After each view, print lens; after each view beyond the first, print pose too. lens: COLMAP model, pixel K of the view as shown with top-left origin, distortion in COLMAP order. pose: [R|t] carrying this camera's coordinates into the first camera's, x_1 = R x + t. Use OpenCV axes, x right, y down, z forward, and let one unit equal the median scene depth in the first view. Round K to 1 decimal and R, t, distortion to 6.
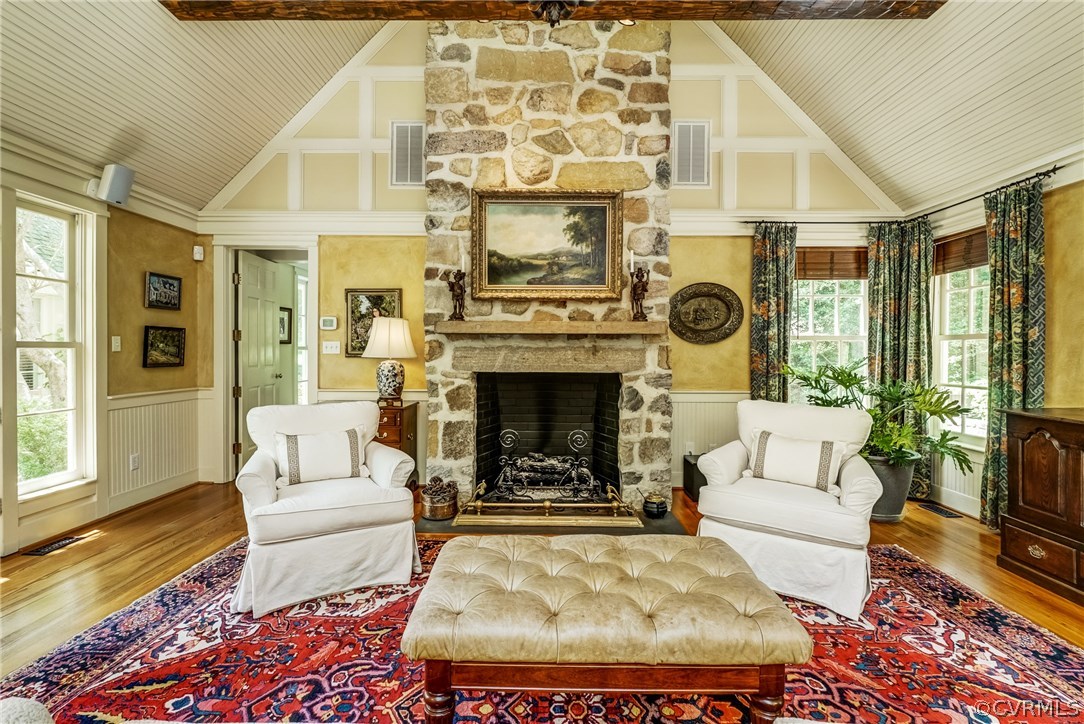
lens RADIAL K [[492.6, 0, 540.2], [0, 492.6, 350.0], [0, 0, 1]] dist [-0.001395, 0.000031]
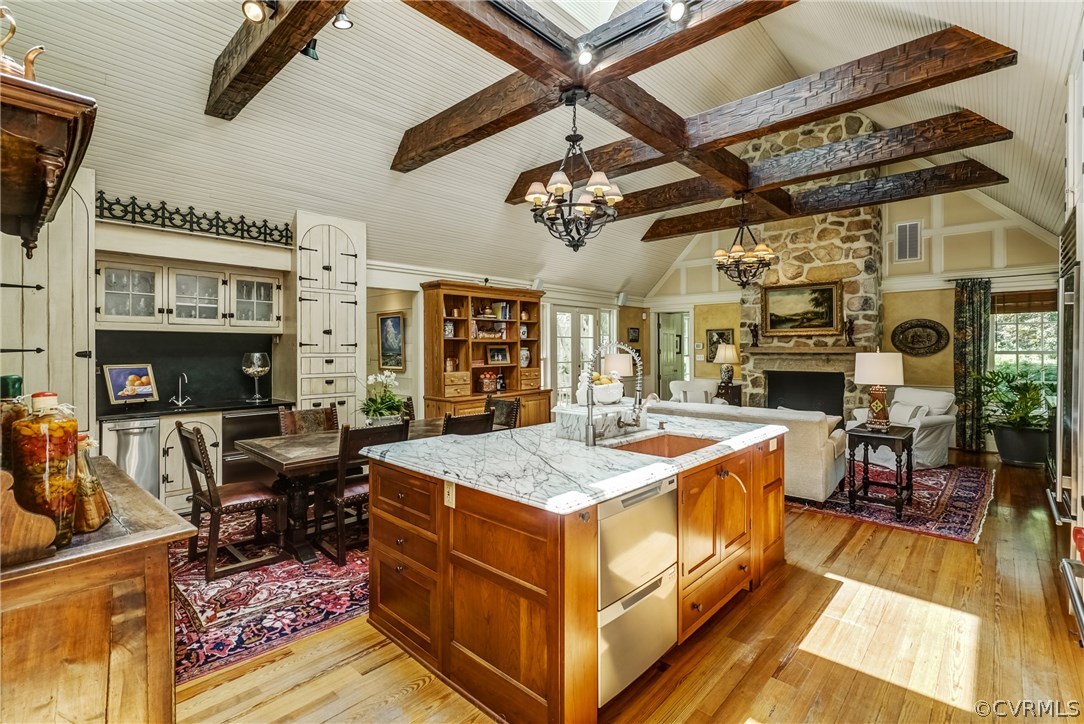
lens RADIAL K [[497.6, 0, 536.1], [0, 497.6, 348.7], [0, 0, 1]] dist [-0.001123, -0.000403]
pose [[0.739953, -0.007549, -0.672616, 0.584461], [0.008259, 0.999964, -0.002137, -0.052547], [0.672607, -0.003974, 0.739989, -1.255519]]
